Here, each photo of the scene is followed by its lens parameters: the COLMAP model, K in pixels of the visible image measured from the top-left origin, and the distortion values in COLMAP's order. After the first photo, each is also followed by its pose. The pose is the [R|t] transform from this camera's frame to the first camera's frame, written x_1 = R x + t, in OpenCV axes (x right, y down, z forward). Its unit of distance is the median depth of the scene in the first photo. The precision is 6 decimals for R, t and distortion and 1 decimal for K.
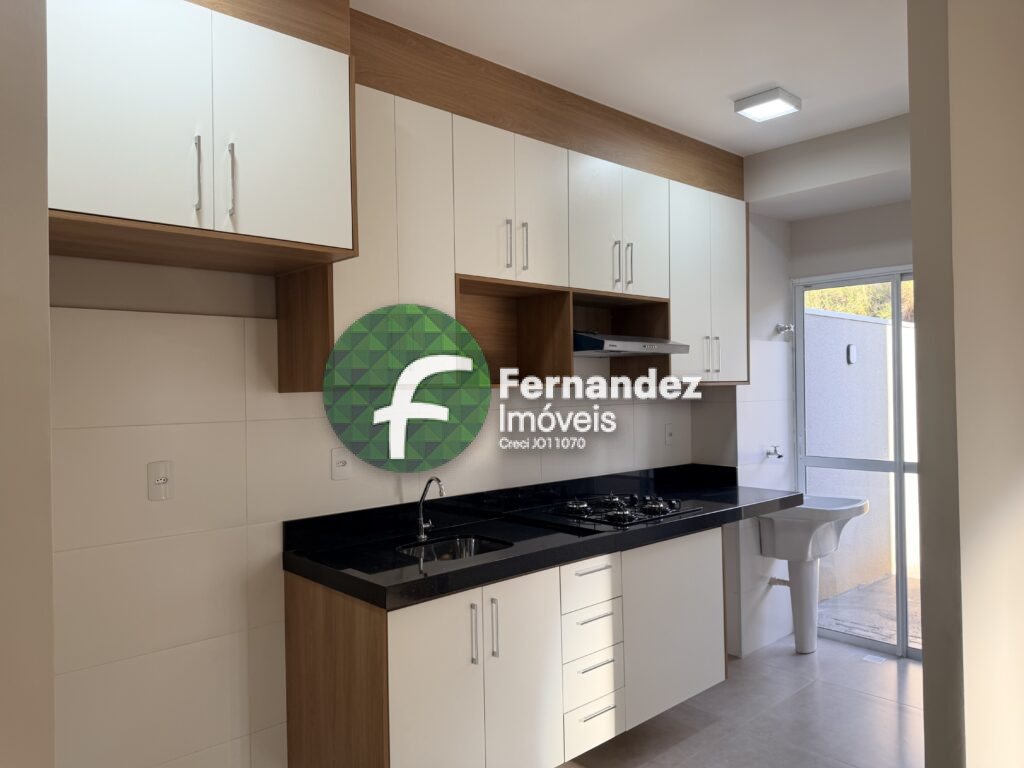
lens RADIAL K [[725.3, 0, 506.2], [0, 725.3, 383.8], [0, 0, 1]] dist [0.039949, -0.049984]
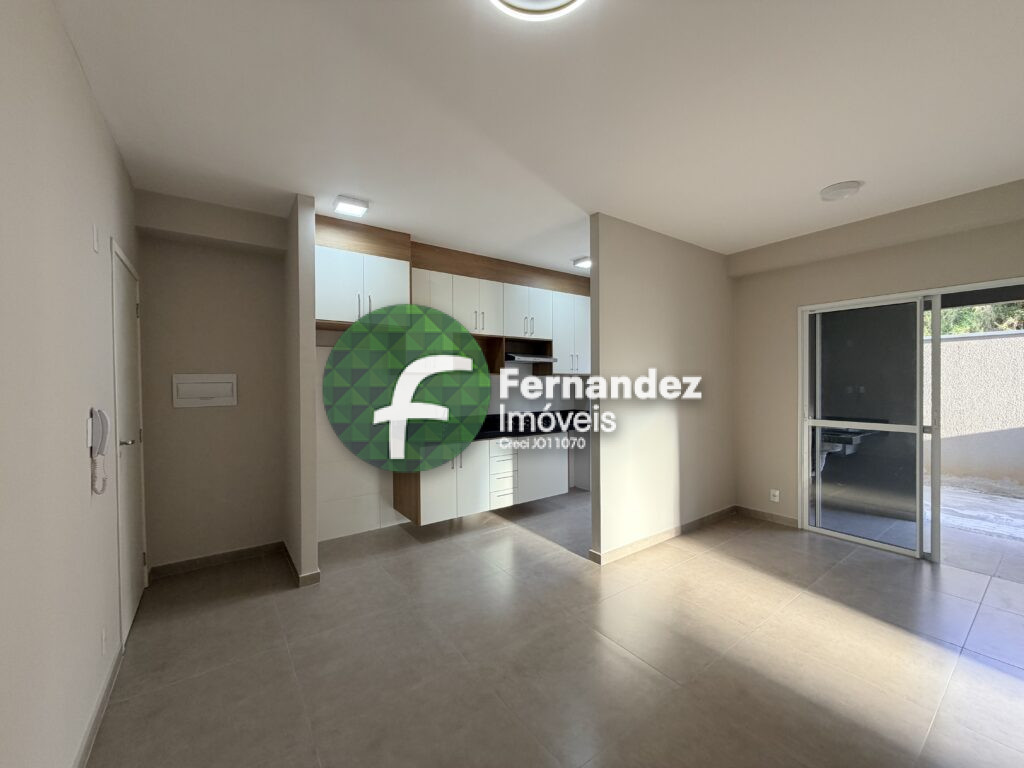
lens RADIAL K [[407.4, 0, 510.0], [0, 407.4, 384.3], [0, 0, 1]] dist [0.002037, -0.000365]
pose [[0.993426, 0.013156, -0.113714, 0.226173], [-0.011764, 0.999848, 0.012903, 0.016335], [0.113867, -0.011481, 0.993430, -0.359851]]
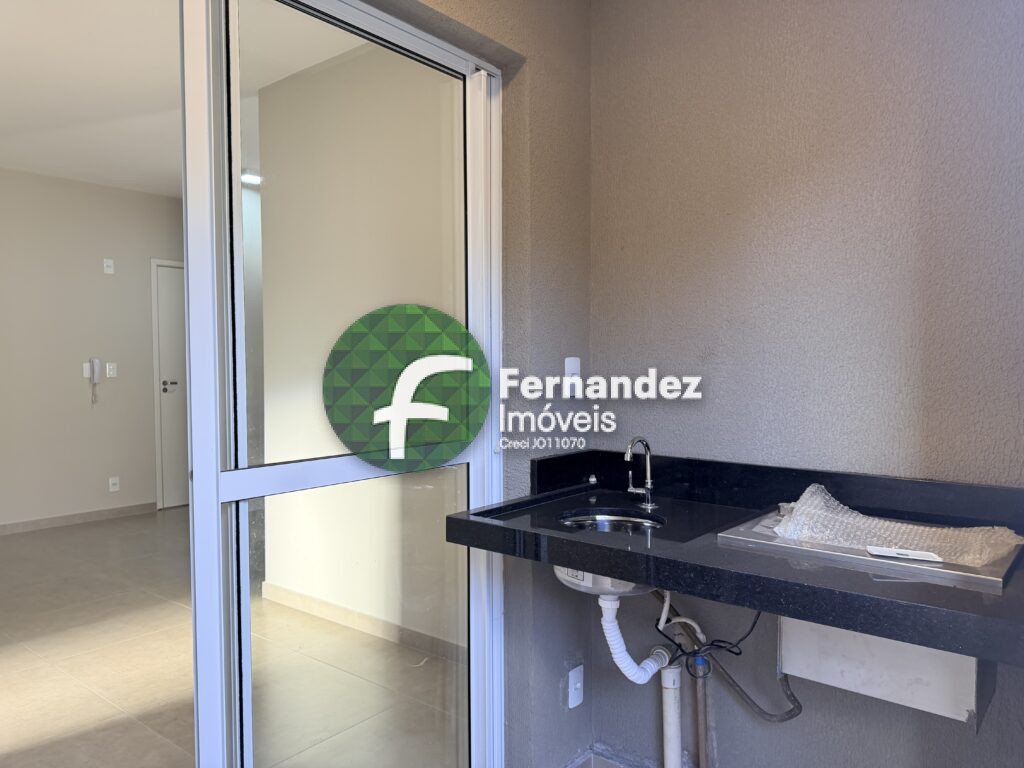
lens RADIAL K [[725.3, 0, 506.5], [0, 725.3, 391.9], [0, 0, 1]] dist [0.039949, -0.049984]
pose [[0.157312, 0.056981, -0.985904, 1.433072], [0.000172, 0.998332, 0.057726, 0.039916], [0.987549, -0.009251, 0.157040, 0.699407]]
